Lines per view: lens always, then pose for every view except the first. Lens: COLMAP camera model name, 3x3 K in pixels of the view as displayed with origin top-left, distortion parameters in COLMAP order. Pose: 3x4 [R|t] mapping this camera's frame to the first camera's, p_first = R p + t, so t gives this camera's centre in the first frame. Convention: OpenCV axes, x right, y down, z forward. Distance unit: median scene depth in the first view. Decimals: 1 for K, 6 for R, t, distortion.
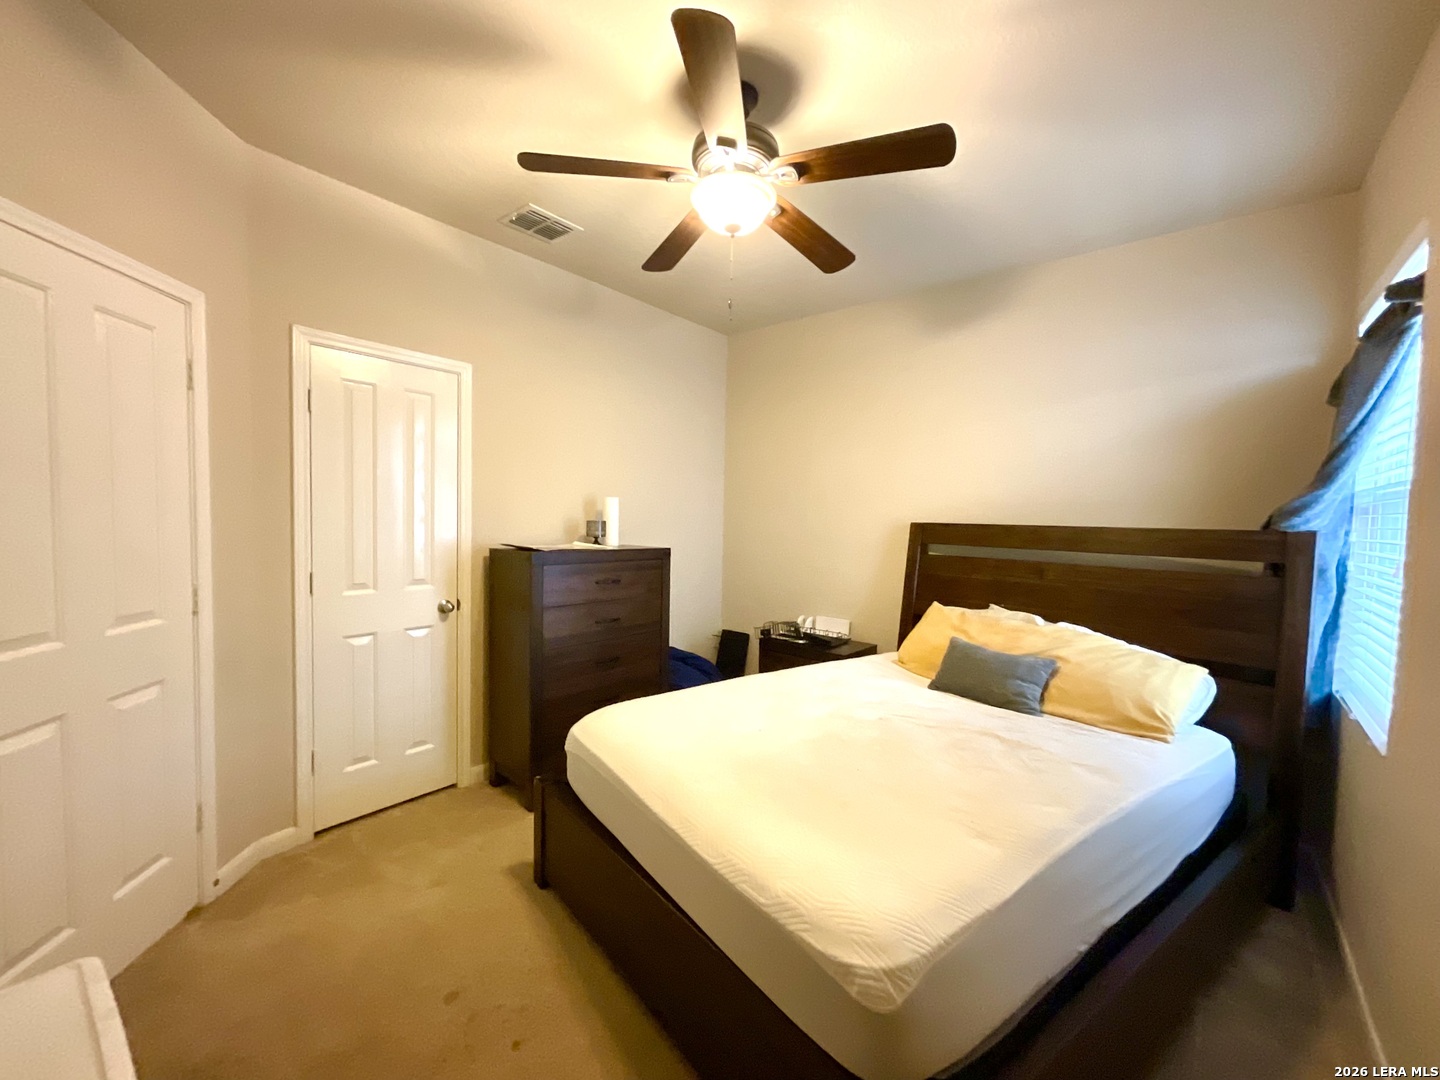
lens RADIAL K [[579.9, 0, 718.8], [0, 579.9, 539.0], [0, 0, 1]] dist [0.001522, -0.001523]
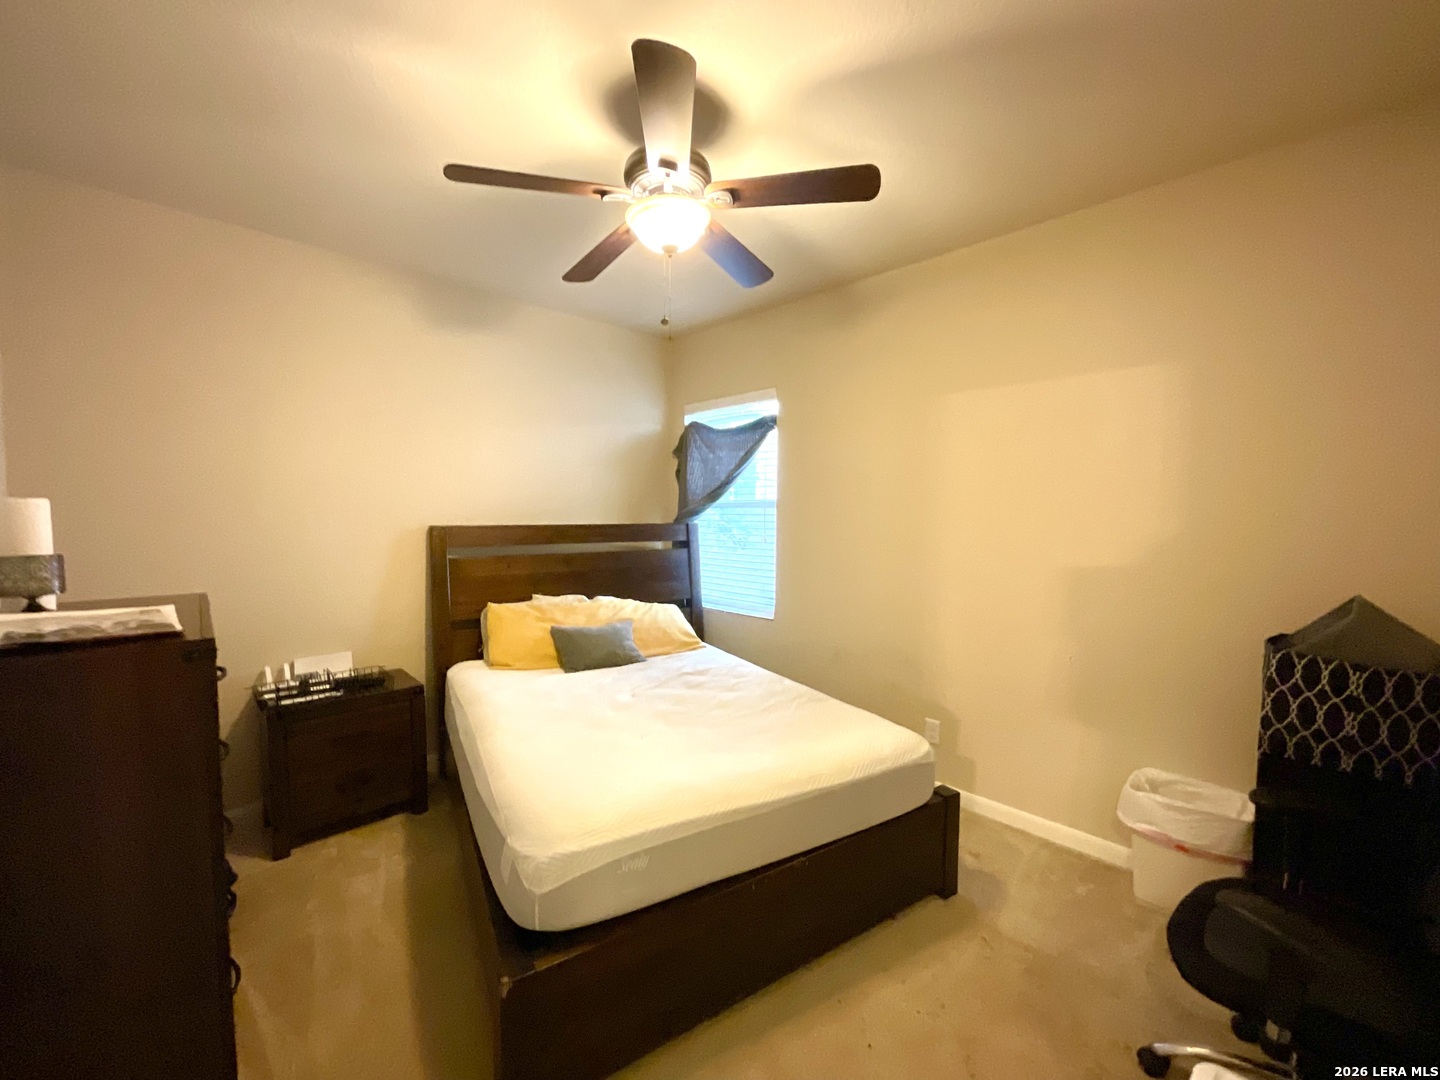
lens RADIAL K [[579.9, 0, 718.9], [0, 579.9, 544.2], [0, 0, 1]] dist [0.001522, -0.001523]
pose [[0.128675, -0.075692, 0.988794, -0.659293], [0.046773, 0.996436, 0.070190, -0.054515], [-0.990583, 0.037217, 0.131757, 0.526251]]
